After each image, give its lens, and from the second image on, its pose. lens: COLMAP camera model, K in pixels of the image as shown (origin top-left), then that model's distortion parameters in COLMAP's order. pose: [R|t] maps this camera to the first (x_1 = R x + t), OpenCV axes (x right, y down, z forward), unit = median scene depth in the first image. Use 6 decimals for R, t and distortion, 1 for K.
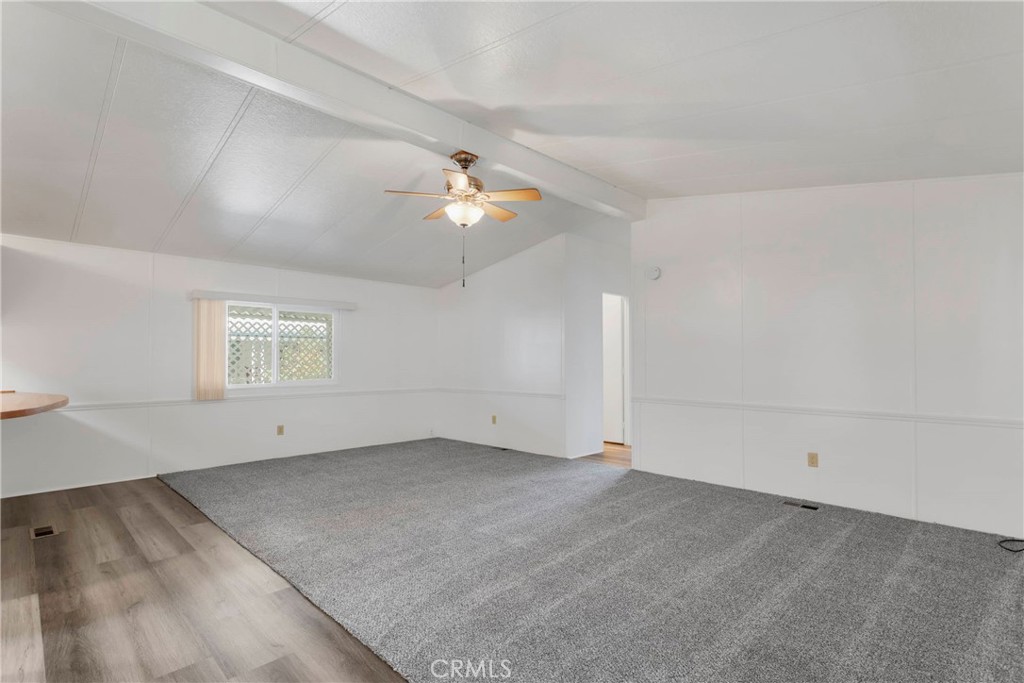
lens RADIAL K [[488.9, 0, 514.8], [0, 488.9, 353.7], [0, 0, 1]] dist [0.011151, -0.000320]
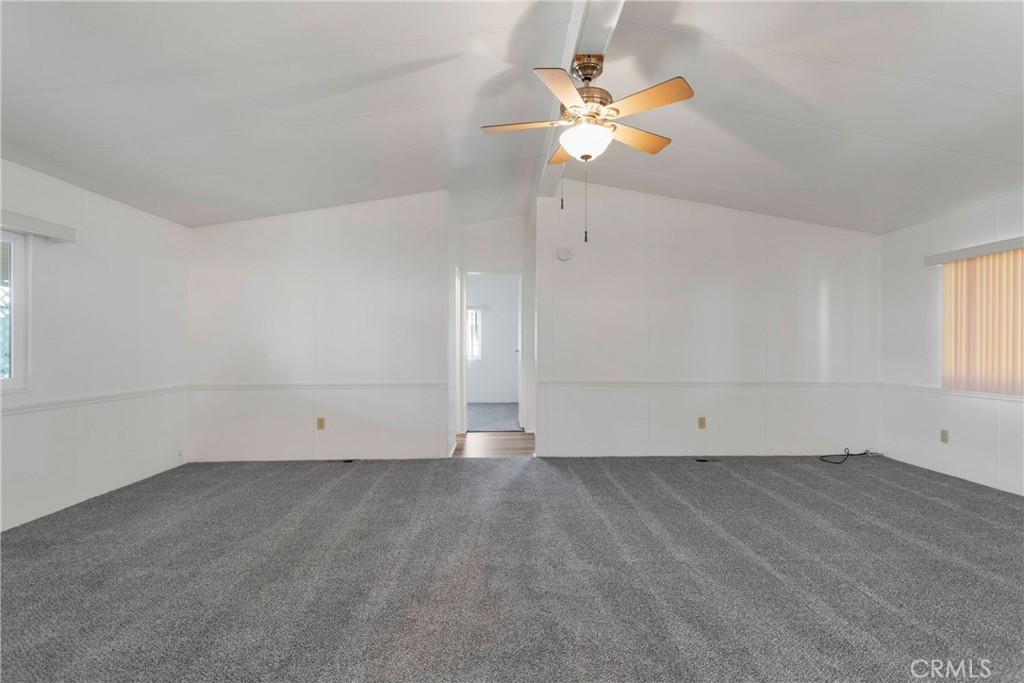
lens RADIAL K [[482.1, 0, 518.2], [0, 482.1, 343.5], [0, 0, 1]] dist [0.002601, 0.000611]
pose [[0.686658, 0.006281, 0.726954, -0.705781], [-0.013486, 0.999901, 0.004100, 0.017877], [-0.726856, -0.012619, 0.686674, 0.579413]]
